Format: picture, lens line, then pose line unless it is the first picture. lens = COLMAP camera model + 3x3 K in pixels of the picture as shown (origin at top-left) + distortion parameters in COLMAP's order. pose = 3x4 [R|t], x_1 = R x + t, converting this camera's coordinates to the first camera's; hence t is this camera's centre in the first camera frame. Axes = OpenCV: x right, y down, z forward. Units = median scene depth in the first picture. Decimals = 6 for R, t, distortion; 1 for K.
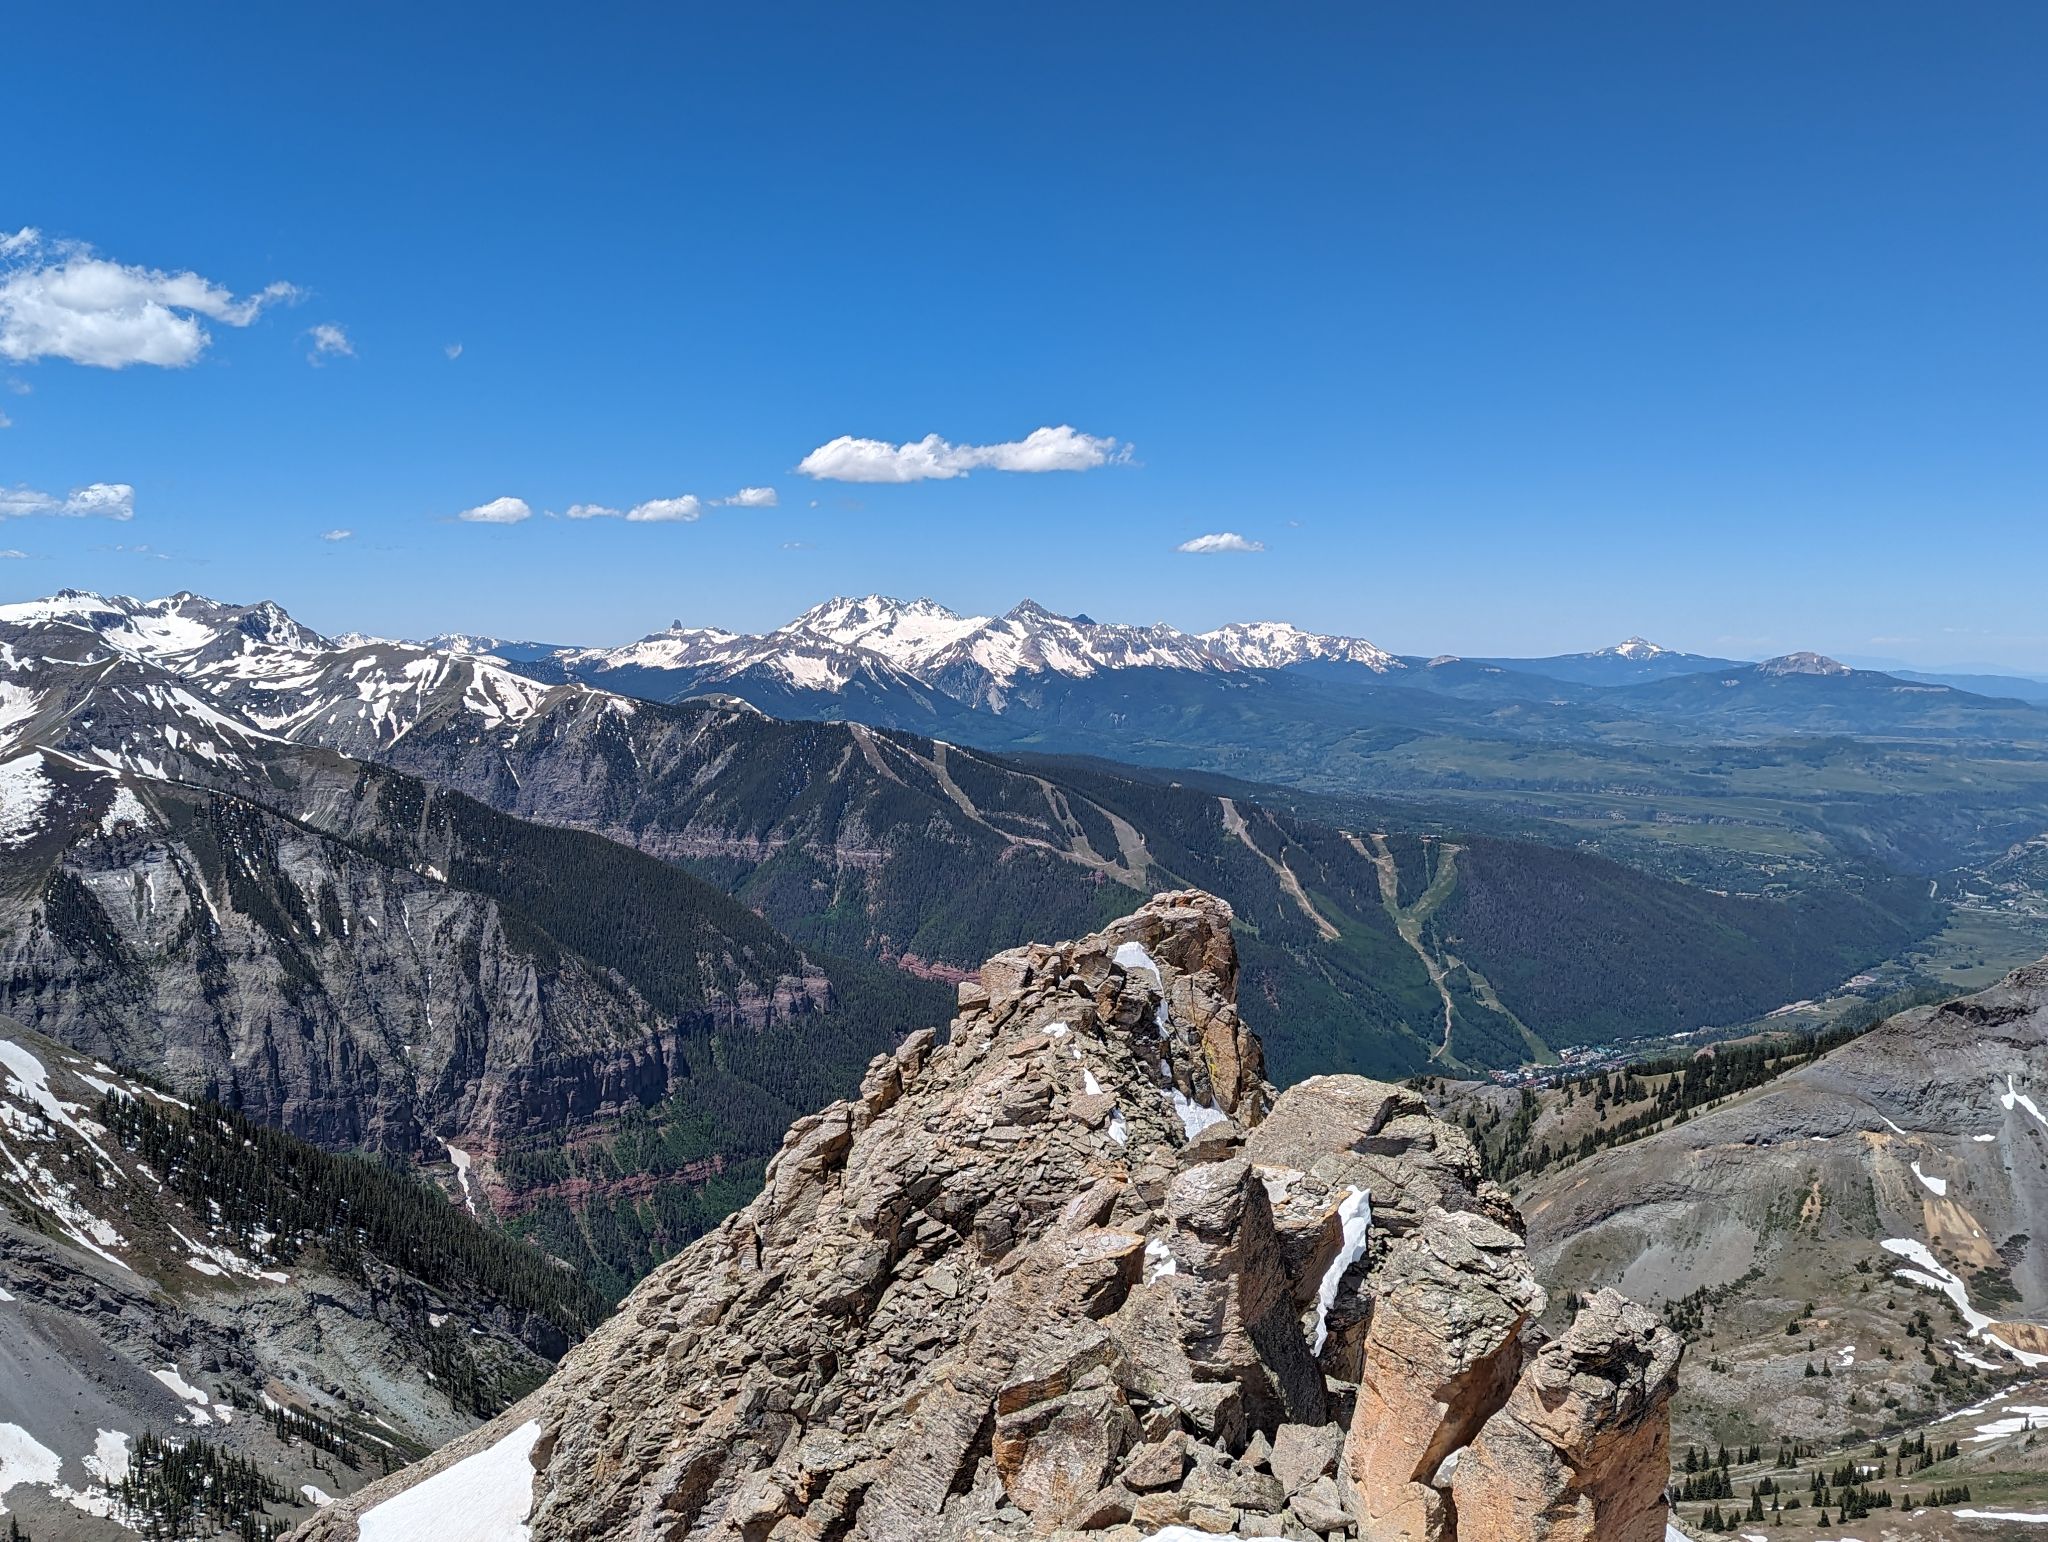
lens RADIAL K [[2010.2, 0, 1000.4], [0, 2010.2, 751.5], [0, 0, 1]] dist [0.135251, -0.269315]
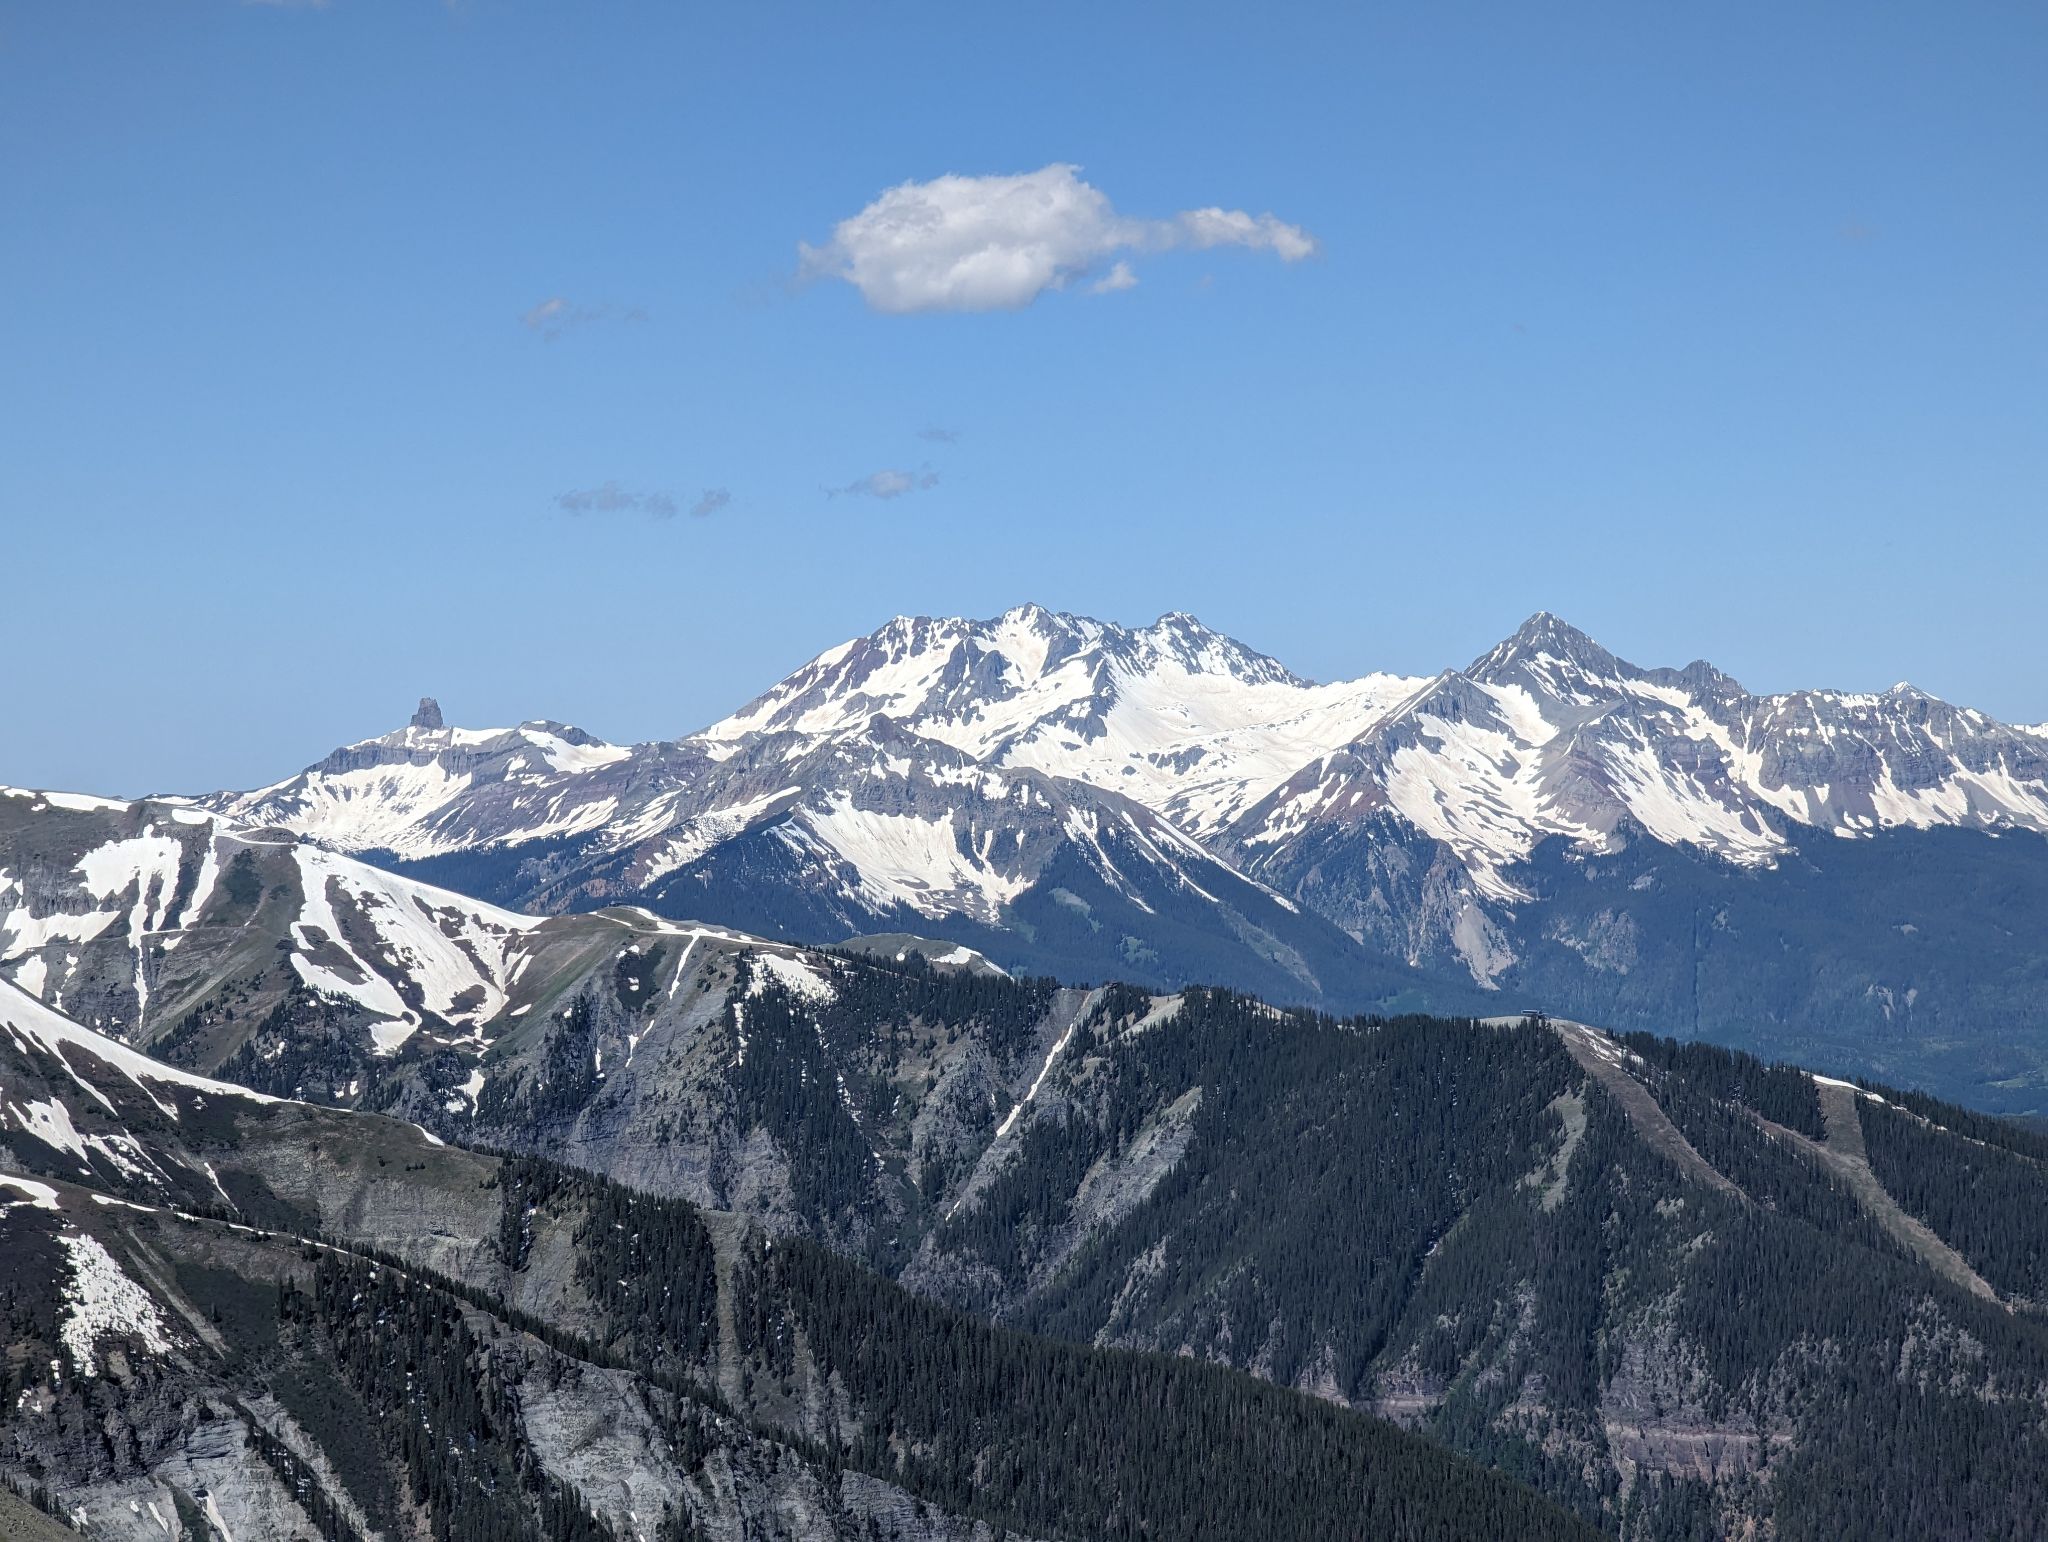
lens RADIAL K [[6621.8, 0, 1024.0], [0, 6621.8, 771.0], [0, 0, 1]] dist [0.321831, -2.033543]
pose [[0.999294, -0.012151, -0.035544, -0.106023], [0.010286, 0.998584, -0.052189, 0.000060], [0.036127, 0.051787, 0.998004, -0.041766]]
